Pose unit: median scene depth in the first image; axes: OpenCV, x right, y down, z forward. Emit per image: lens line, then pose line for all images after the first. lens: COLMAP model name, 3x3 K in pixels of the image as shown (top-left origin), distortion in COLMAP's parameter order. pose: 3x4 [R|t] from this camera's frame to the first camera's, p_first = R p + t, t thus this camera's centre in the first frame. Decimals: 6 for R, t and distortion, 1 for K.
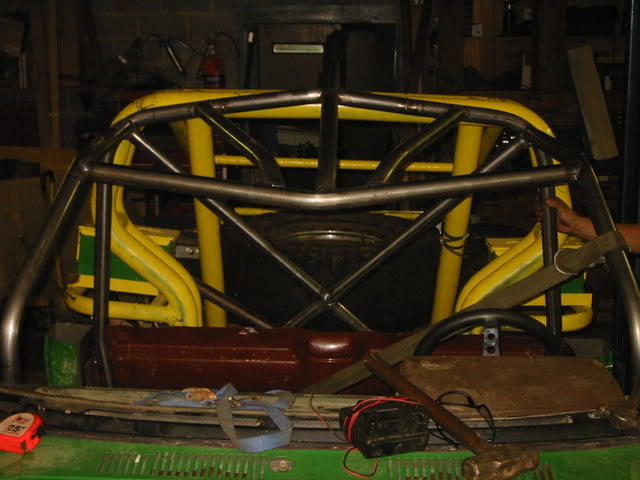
lens RADIAL K [[1099.1, 0, 321.6], [0, 1099.1, 238.9], [0, 0, 1]] dist [-0.047297, -0.137607]
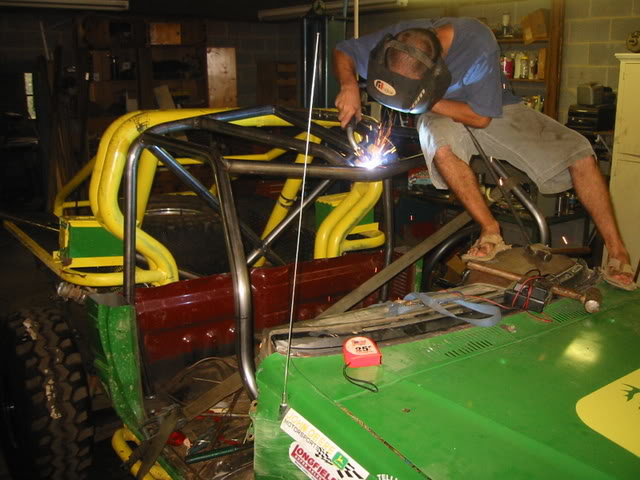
lens RADIAL K [[669.2, 0, 335.9], [0, 669.2, 221.7], [0, 0, 1]] dist [-0.082019, 0.024868]
pose [[0.791256, -0.125892, 0.598385, -0.489458], [0.112770, 0.991835, 0.059551, -0.023556], [-0.600996, 0.020359, 0.798992, 0.218999]]
